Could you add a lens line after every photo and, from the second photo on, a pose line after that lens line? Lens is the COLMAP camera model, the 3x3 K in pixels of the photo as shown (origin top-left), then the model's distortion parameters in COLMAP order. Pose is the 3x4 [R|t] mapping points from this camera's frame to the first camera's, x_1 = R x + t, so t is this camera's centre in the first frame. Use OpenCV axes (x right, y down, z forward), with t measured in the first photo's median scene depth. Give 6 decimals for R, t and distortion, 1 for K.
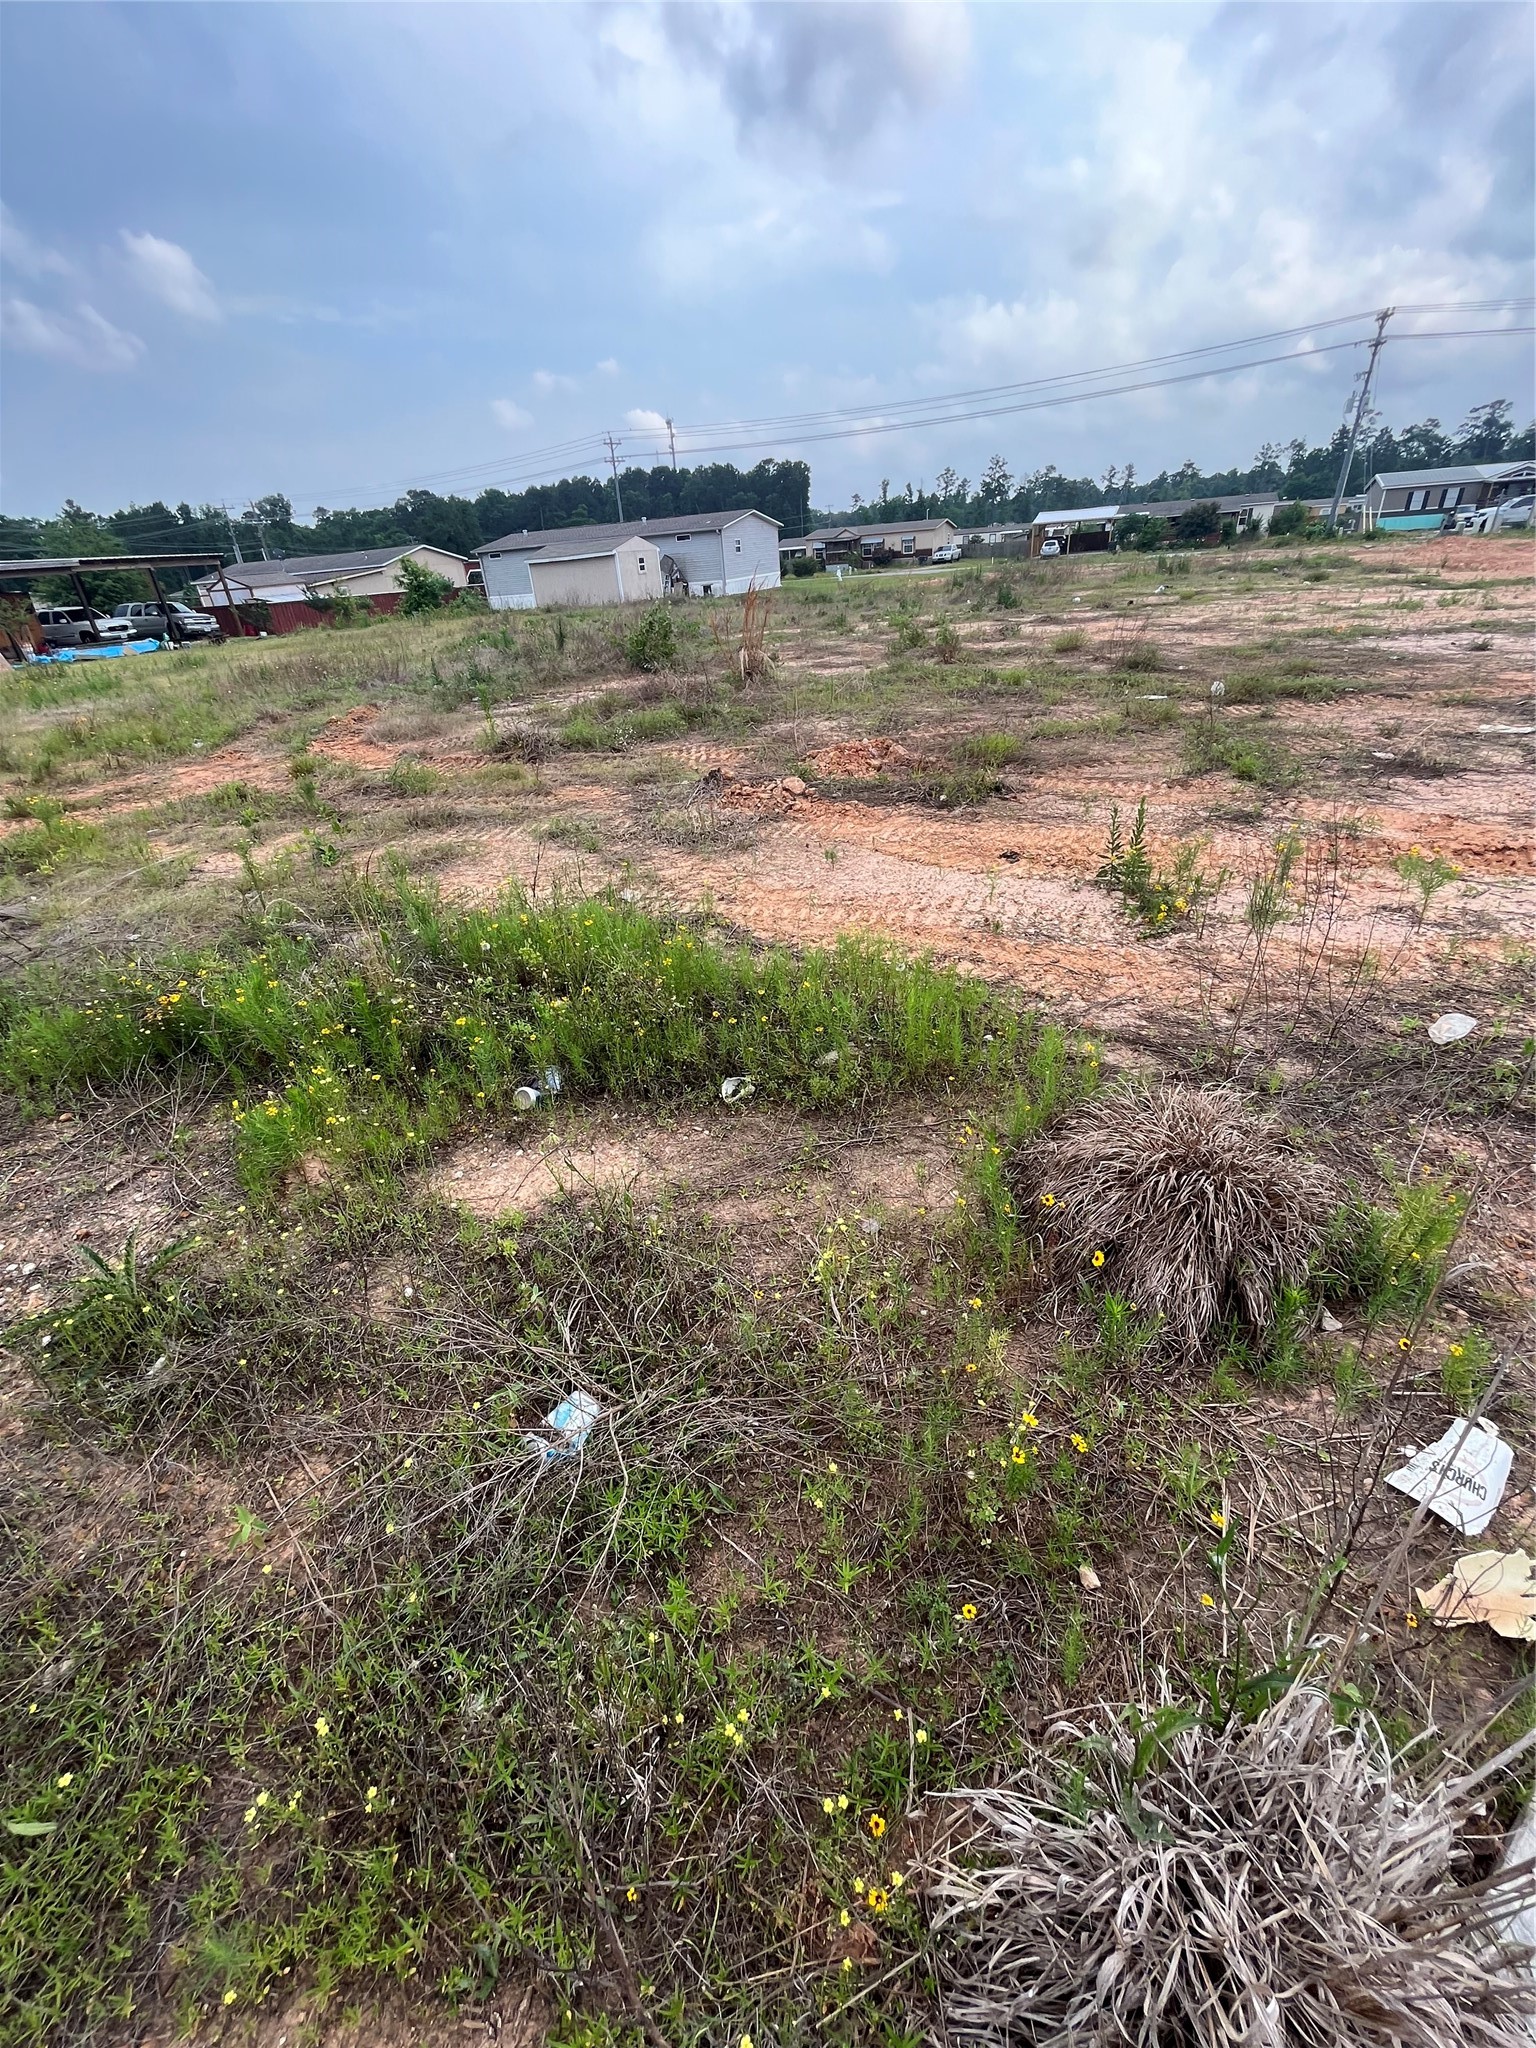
lens RADIAL K [[826.7, 0, 764.1], [0, 826.7, 1015.4], [0, 0, 1]] dist [-0.004806, 0.000083]
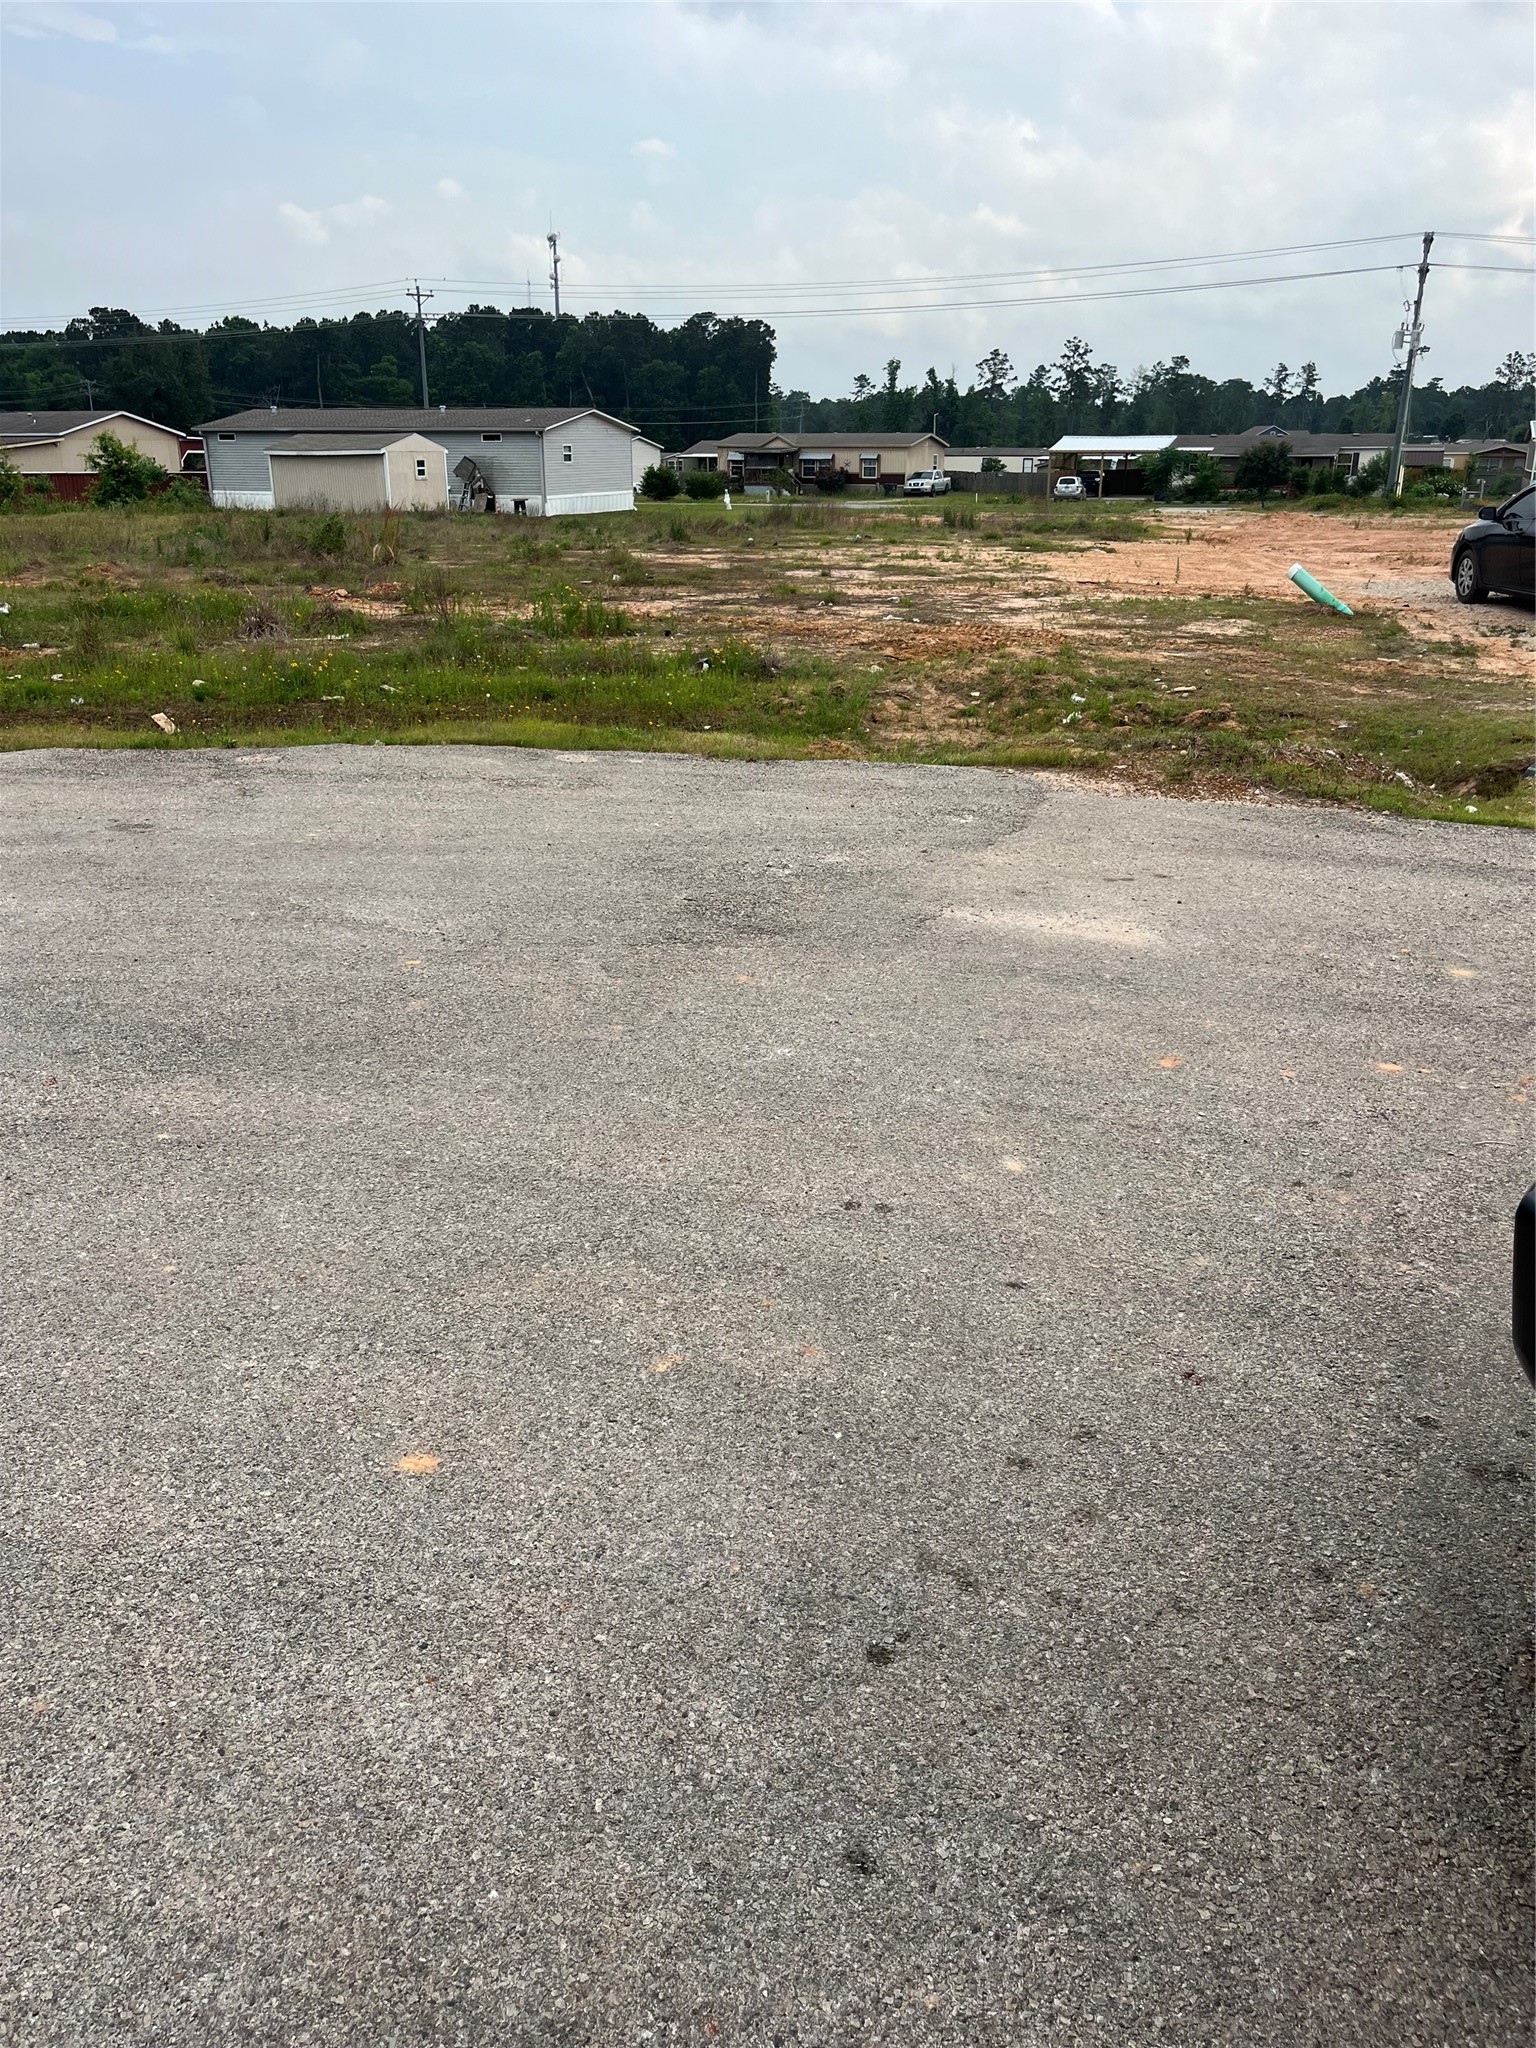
lens RADIAL K [[1577.9, 0, 758.6], [0, 1577.9, 999.2], [0, 0, 1]] dist [0.042525, -0.039673]
pose [[0.997017, 0.061456, 0.046687, 0.067623], [-0.052110, 0.982258, -0.180149, 0.098888], [-0.056930, 0.177179, 0.982531, -0.200276]]
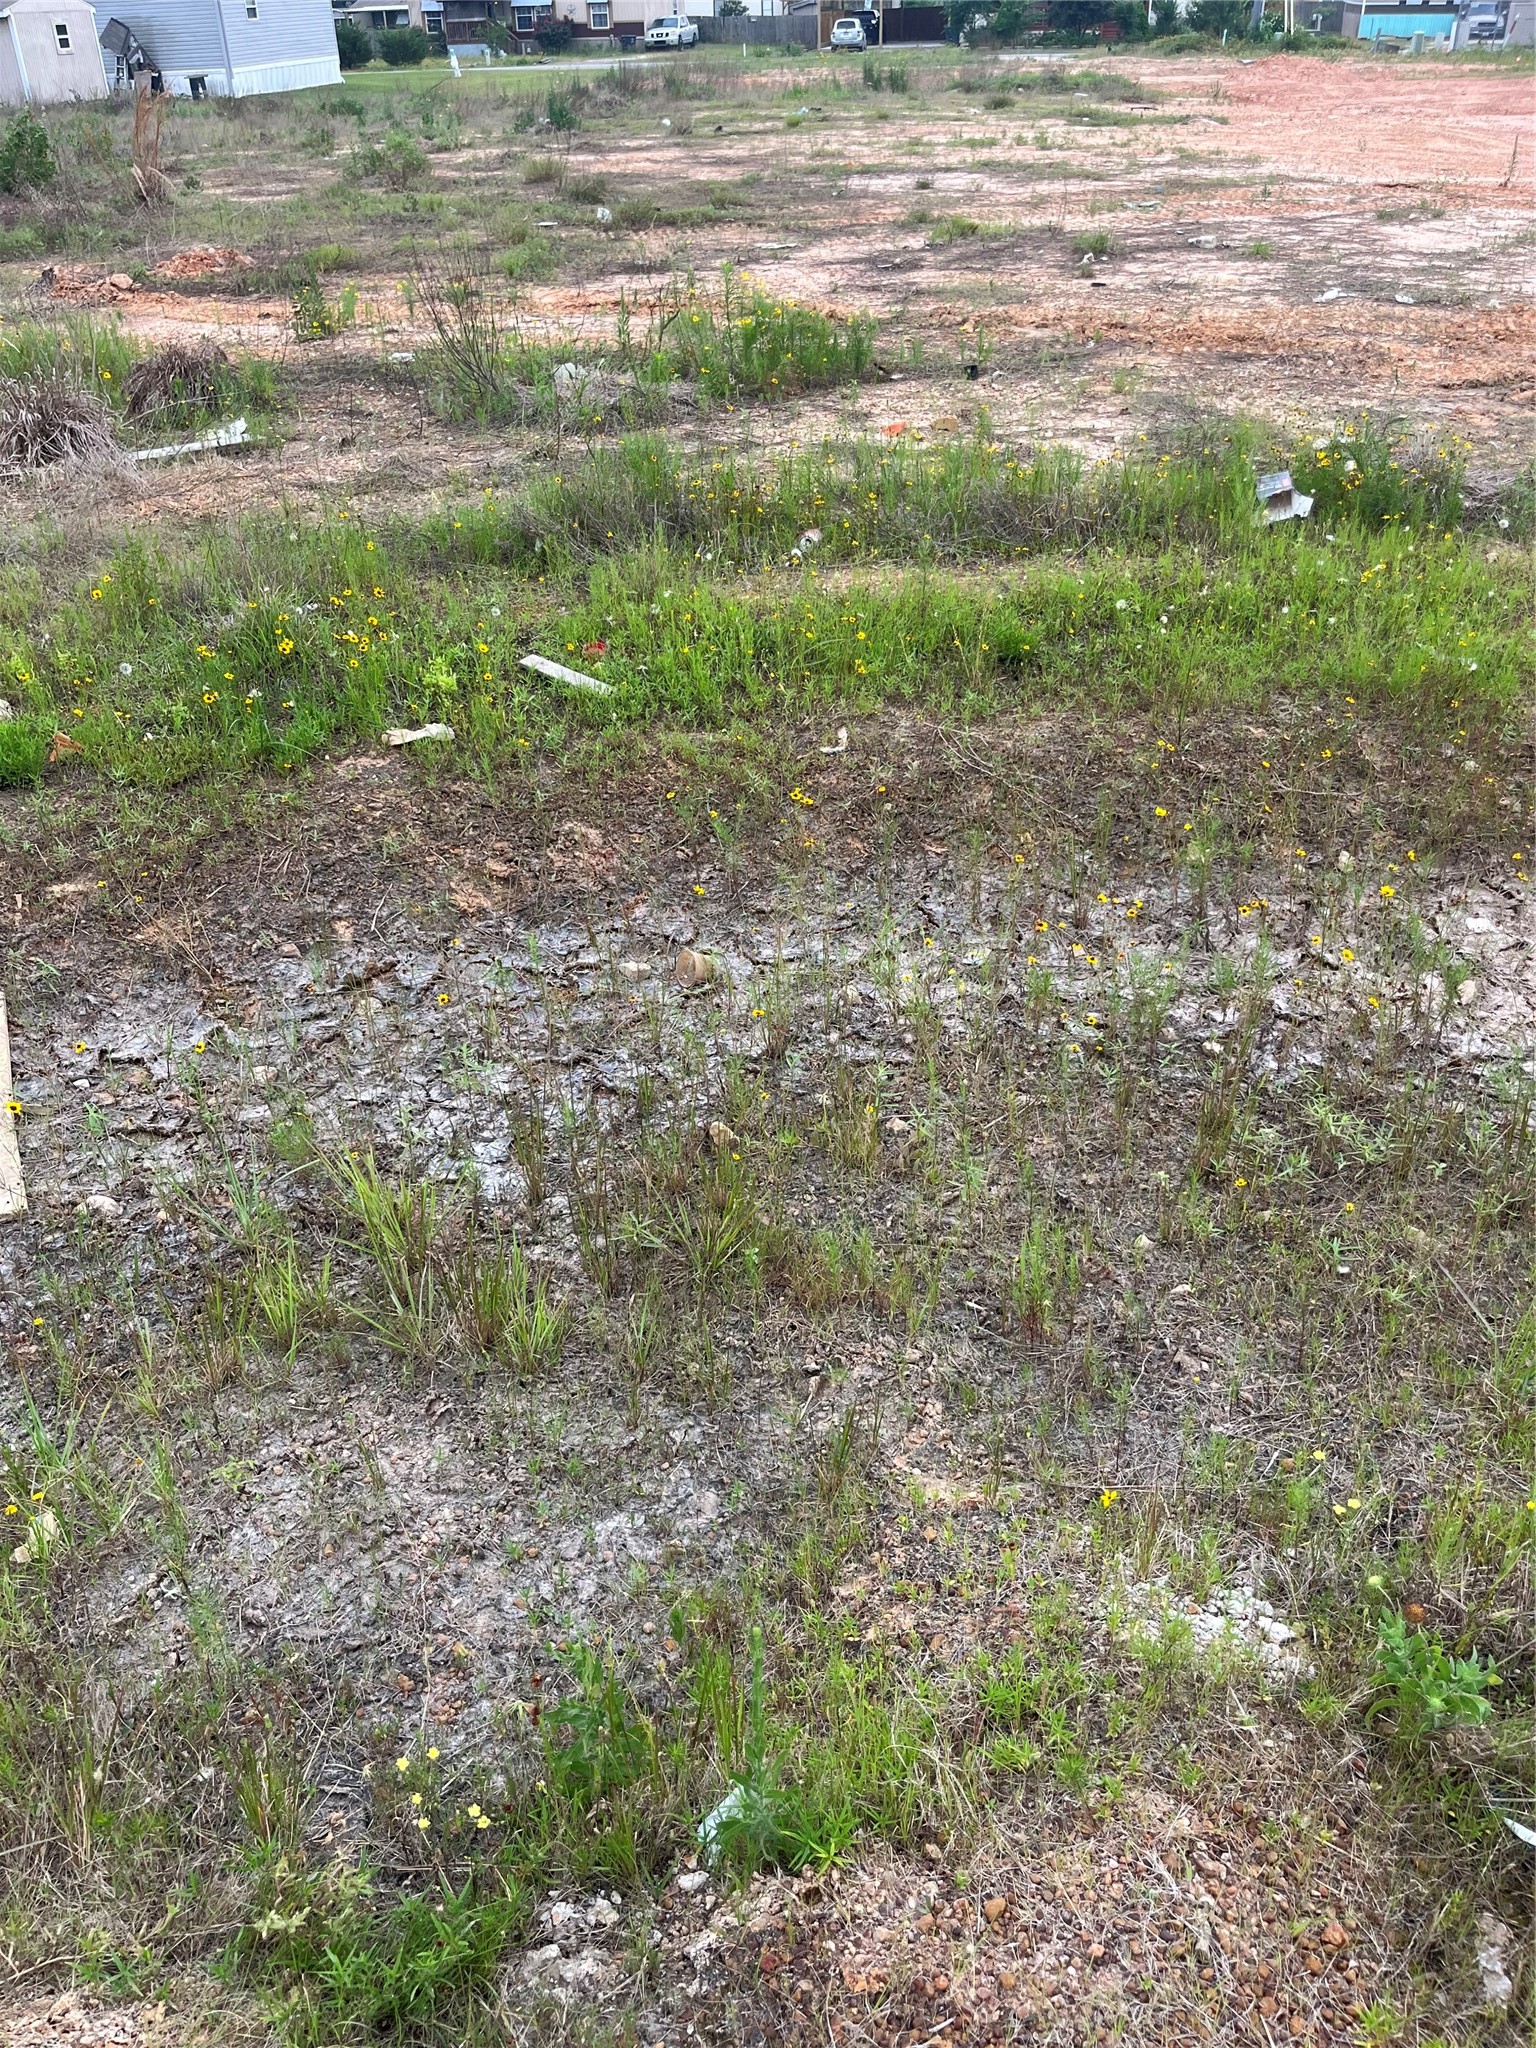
lens RADIAL K [[1562.6, 0, 753.6], [0, 1562.6, 1038.2], [0, 0, 1]] dist [0.079058, -0.114529]
pose [[0.977672, -0.073512, 0.196857, 0.025602], [0.061247, 0.995825, 0.067692, 0.041749], [-0.201011, -0.054123, 0.978093, -0.084558]]
